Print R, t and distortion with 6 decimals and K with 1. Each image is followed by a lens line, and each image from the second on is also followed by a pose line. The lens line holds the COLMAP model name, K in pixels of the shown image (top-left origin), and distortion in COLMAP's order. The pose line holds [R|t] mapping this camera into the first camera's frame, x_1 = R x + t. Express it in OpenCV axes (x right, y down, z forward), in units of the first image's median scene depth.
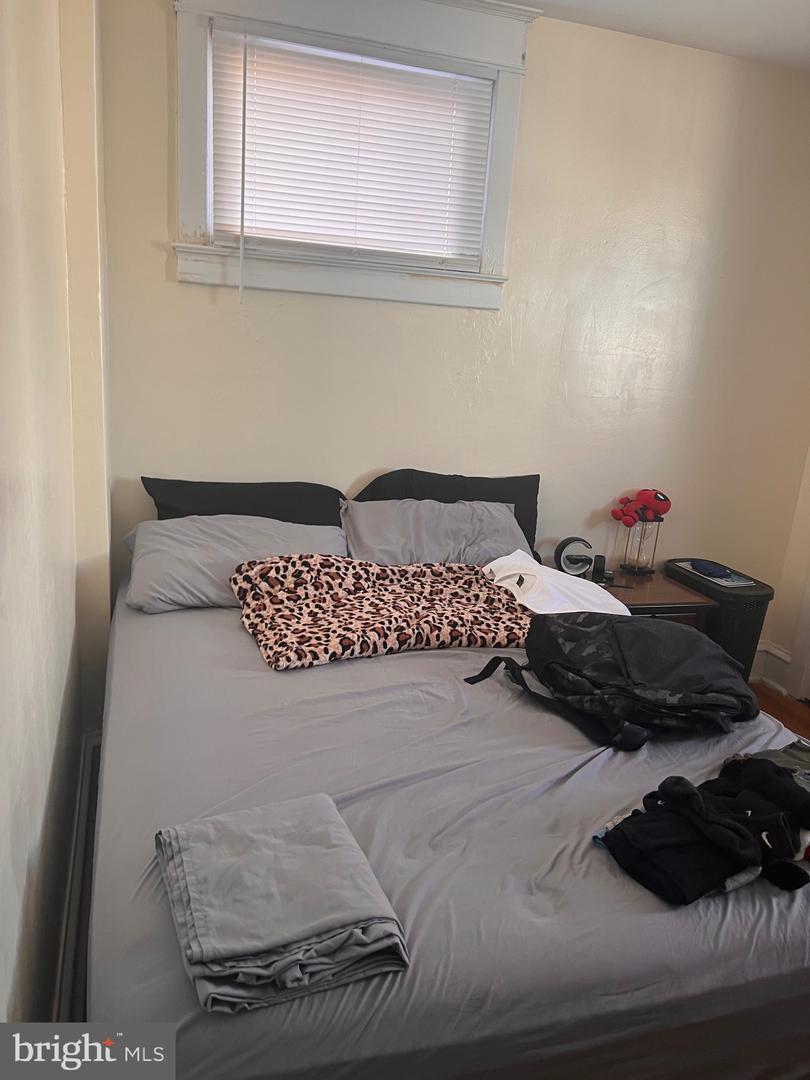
lens RADIAL K [[814.1, 0, 405.0], [0, 814.1, 540.0], [0, 0, 1]] dist [0.085422, -0.112835]
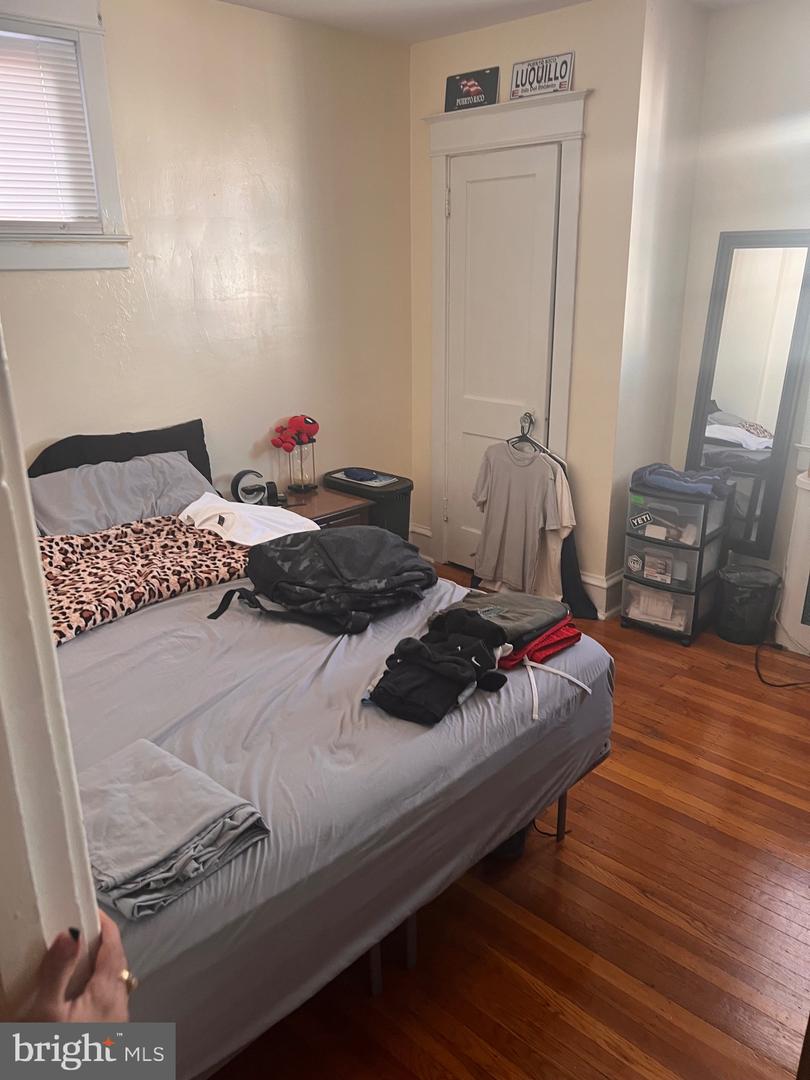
lens RADIAL K [[817.5, 0, 402.5], [0, 817.5, 523.7], [0, 0, 1]] dist [0.000403, -0.007630]
pose [[0.880121, -0.223292, 0.418960, -0.122256], [0.192620, 0.974540, 0.114756, -0.028605], [-0.433918, -0.020299, 0.900724, -0.113555]]
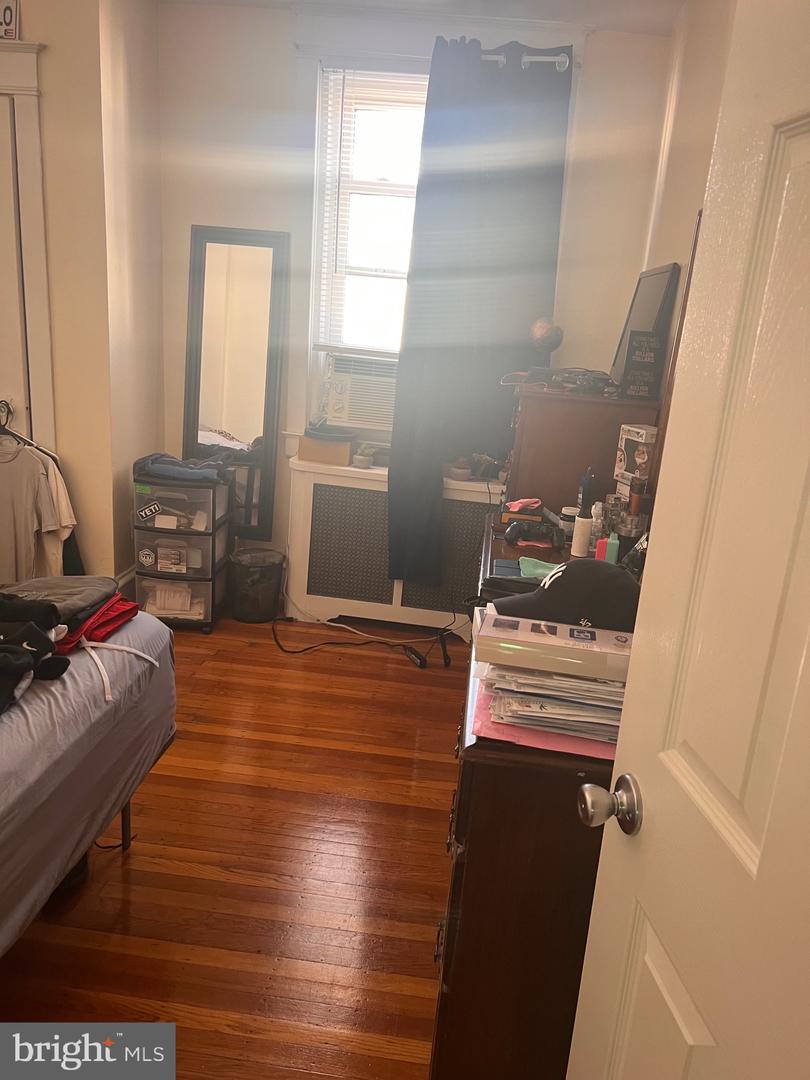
lens RADIAL K [[814.1, 0, 405.0], [0, 814.1, 540.0], [0, 0, 1]] dist [0.085422, -0.112835]
pose [[0.421056, -0.282328, 0.861976, -0.184200], [0.188632, 0.956801, 0.221244, 0.038346], [-0.887204, 0.069440, 0.456123, -0.004728]]
